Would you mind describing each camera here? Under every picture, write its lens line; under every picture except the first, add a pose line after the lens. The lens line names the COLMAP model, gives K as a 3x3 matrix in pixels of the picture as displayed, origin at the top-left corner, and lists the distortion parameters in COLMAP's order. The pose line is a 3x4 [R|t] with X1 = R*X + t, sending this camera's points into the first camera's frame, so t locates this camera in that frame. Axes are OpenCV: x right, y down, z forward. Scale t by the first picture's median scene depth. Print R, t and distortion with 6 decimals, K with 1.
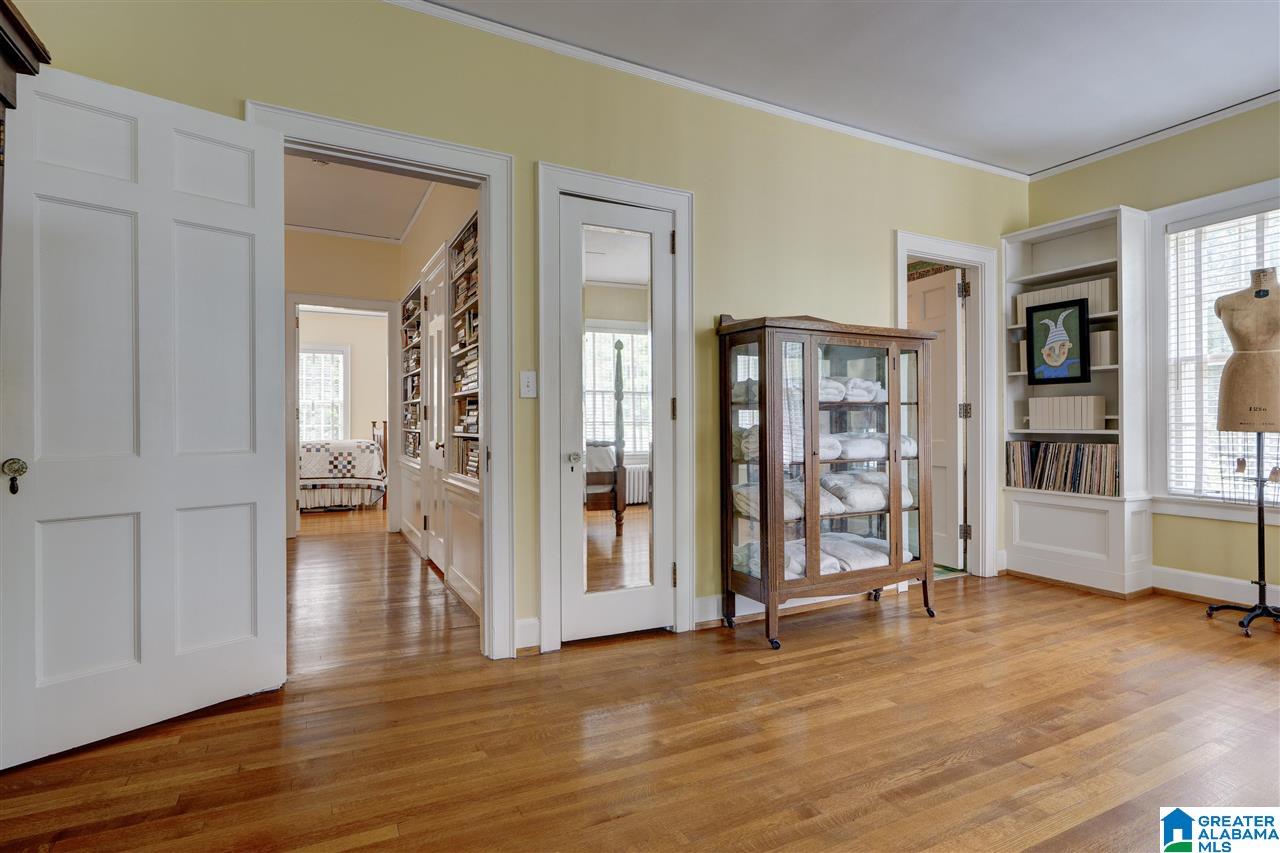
lens RADIAL K [[658.6, 0, 642.4], [0, 658.6, 425.9], [0, 0, 1]] dist [0.001221, 0.000715]
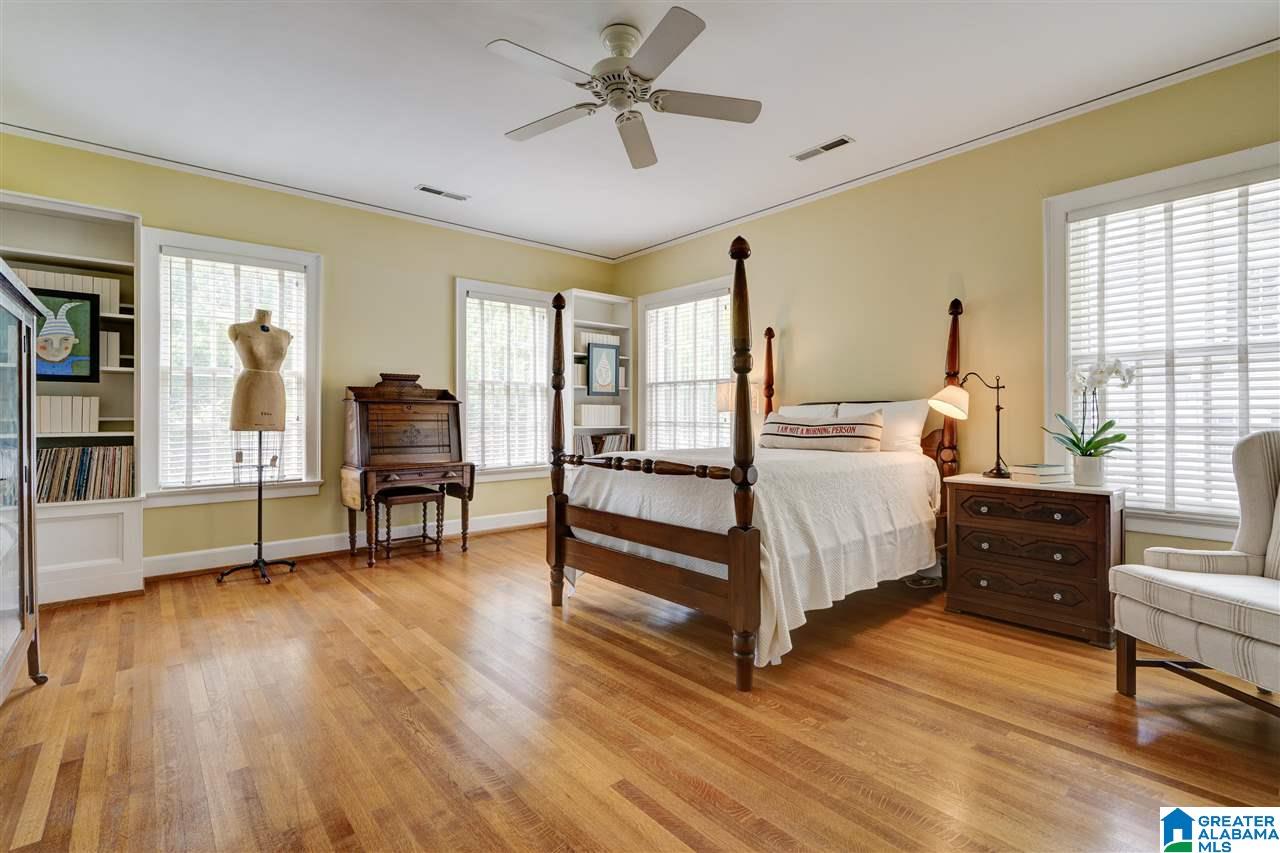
lens RADIAL K [[588.3, 0, 631.4], [0, 588.3, 419.3], [0, 0, 1]] dist [-0.004589, 0.000167]
pose [[-0.232975, -0.002790, 0.972479, -0.656530], [0.007761, 0.999959, 0.004728, -0.022121], [-0.972452, 0.008649, -0.232944, 0.881104]]
